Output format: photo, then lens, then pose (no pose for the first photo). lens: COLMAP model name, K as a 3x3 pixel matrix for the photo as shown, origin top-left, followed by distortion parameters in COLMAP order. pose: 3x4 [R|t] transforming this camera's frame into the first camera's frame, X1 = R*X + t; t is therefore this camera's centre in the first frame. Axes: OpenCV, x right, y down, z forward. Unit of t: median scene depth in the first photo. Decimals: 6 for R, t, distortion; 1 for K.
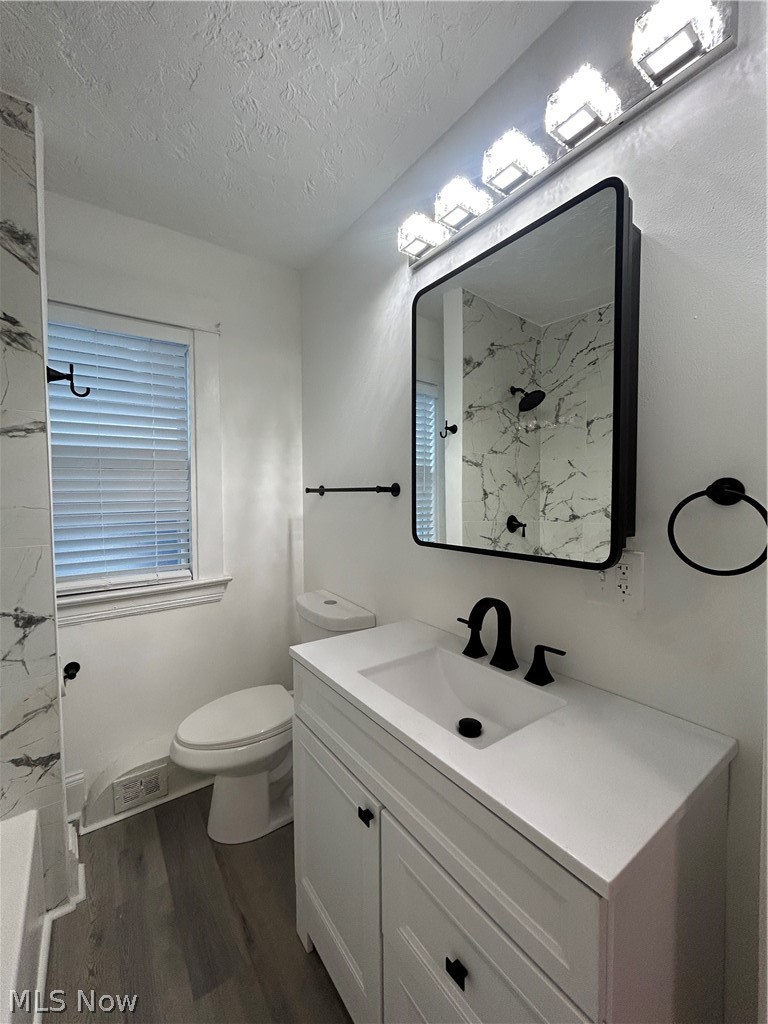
lens RADIAL K [[415.0, 0, 387.2], [0, 415.0, 510.7], [0, 0, 1]] dist [-0.002434, 0.000813]
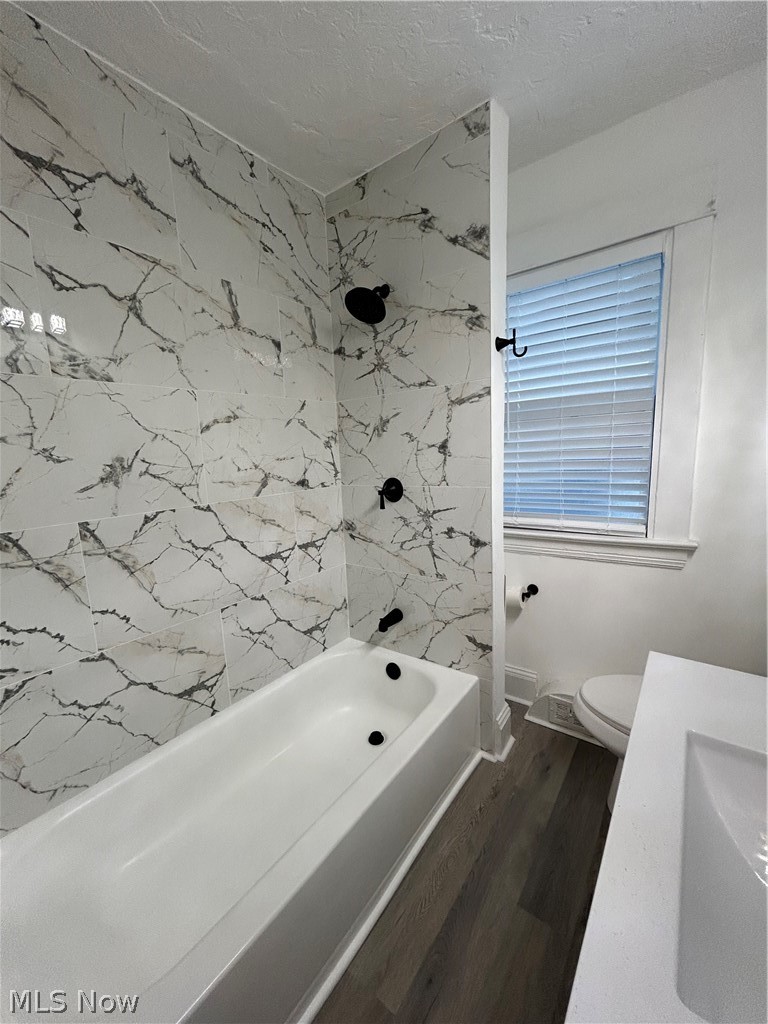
lens RADIAL K [[415.0, 0, 385.2], [0, 415.0, 511.3], [0, 0, 1]] dist [-0.002434, 0.000813]
pose [[0.289857, 0.143847, -0.946198, 0.287237], [0.004292, 0.988435, 0.151583, -0.036102], [0.957060, -0.047999, 0.285888, 0.327228]]
